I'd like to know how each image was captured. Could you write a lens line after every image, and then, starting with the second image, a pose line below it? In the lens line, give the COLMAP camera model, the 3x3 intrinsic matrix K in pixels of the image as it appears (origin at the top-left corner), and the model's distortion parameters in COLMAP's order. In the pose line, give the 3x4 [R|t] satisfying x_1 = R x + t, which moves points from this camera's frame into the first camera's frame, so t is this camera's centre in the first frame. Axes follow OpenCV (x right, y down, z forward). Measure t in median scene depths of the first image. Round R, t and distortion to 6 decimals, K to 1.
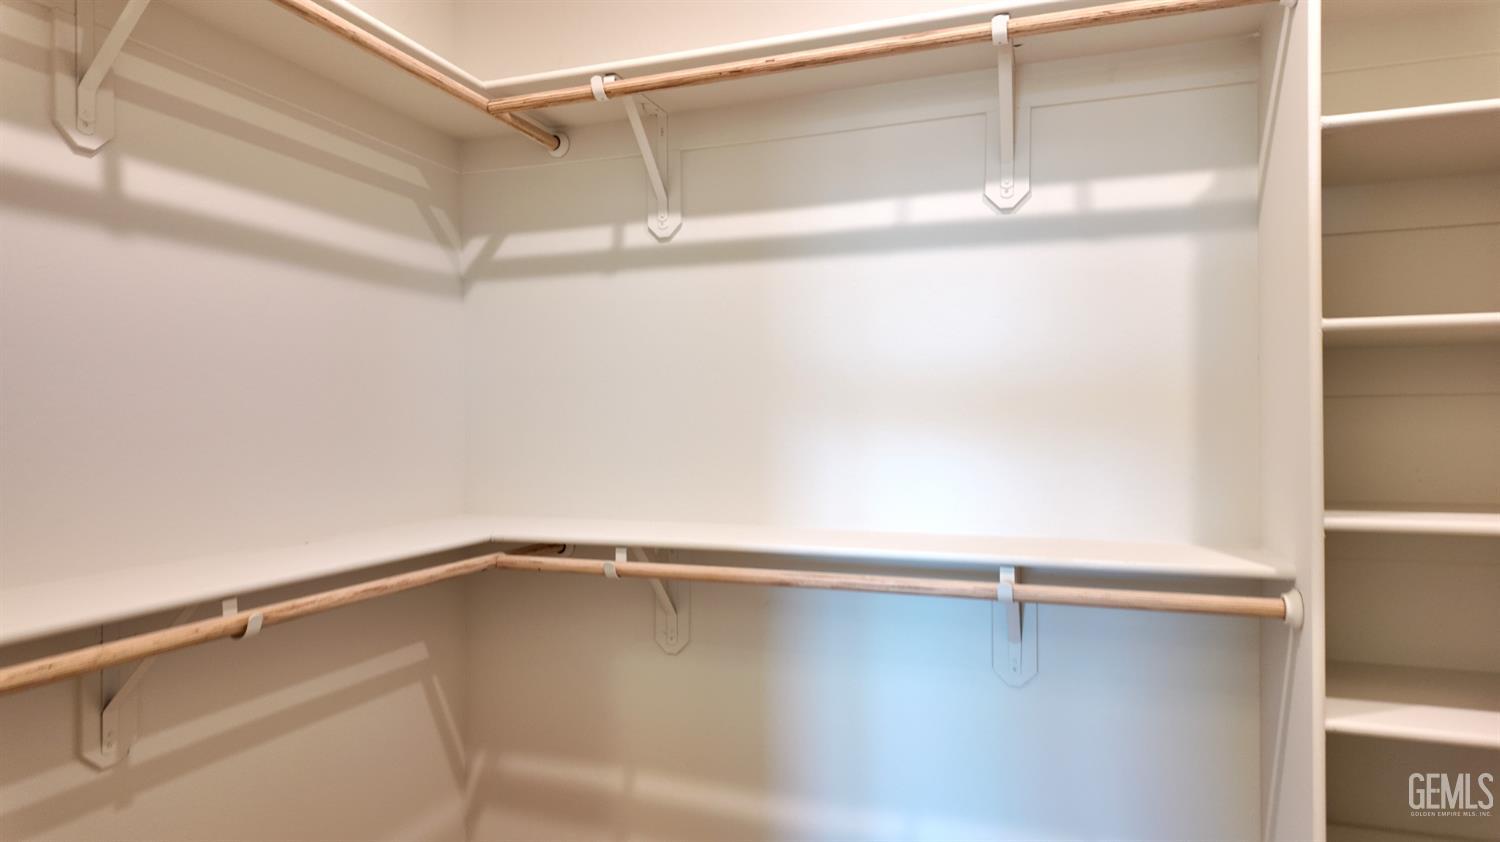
lens RADIAL K [[867.7, 0, 750.0], [0, 867.7, 421.0], [0, 0, 1]] dist [0.001724, -0.001420]
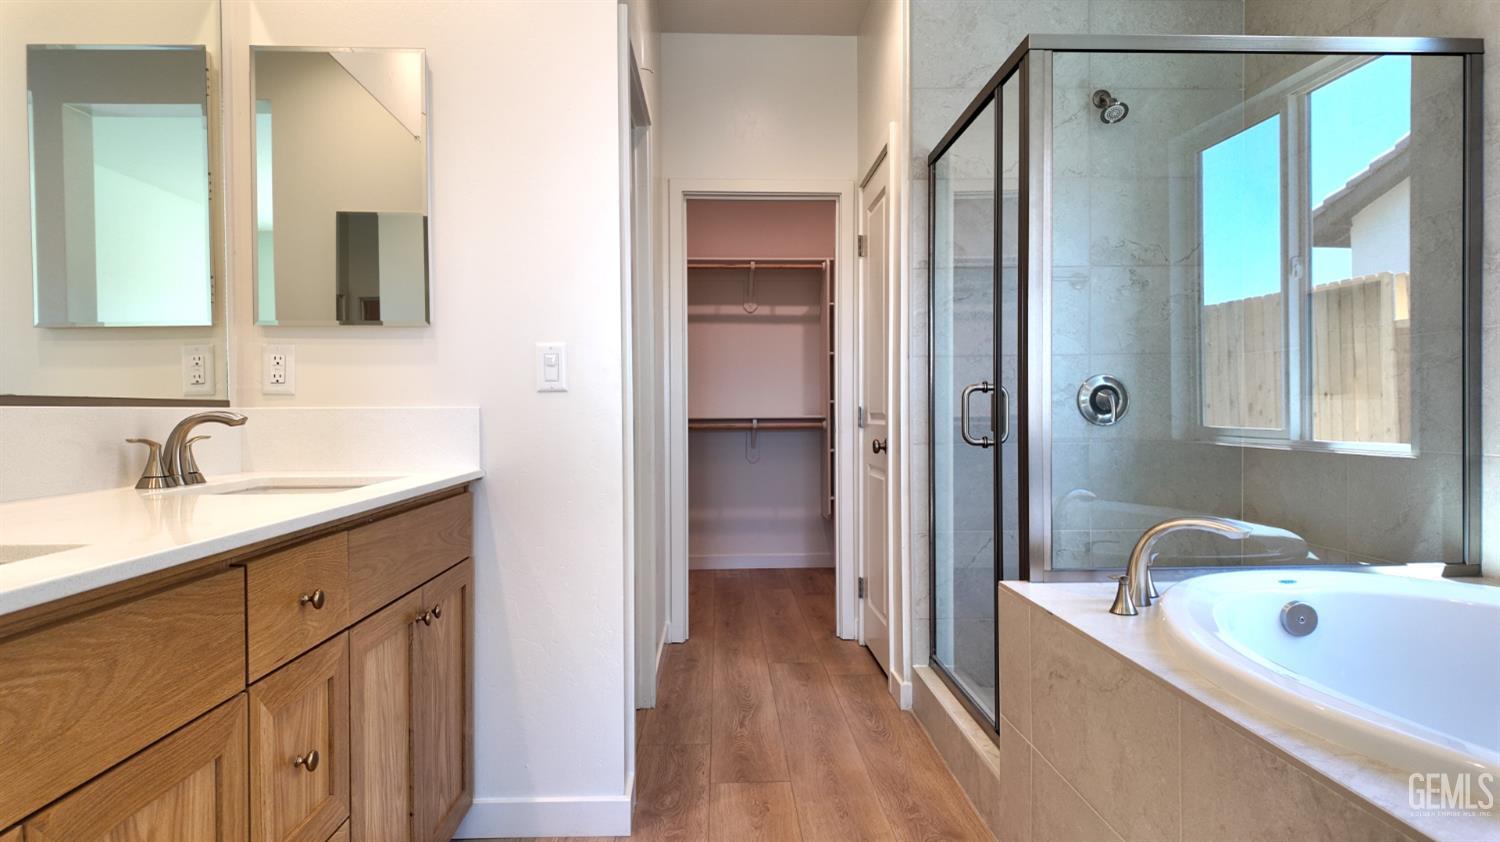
lens RADIAL K [[867.7, 0, 750.0], [0, 867.7, 421.0], [0, 0, 1]] dist [0.001724, -0.001420]
pose [[0.925428, -0.007170, 0.378855, -0.997706], [0.003013, 0.999929, 0.011565, 0.128817], [-0.378911, -0.009561, 0.925384, -2.126817]]
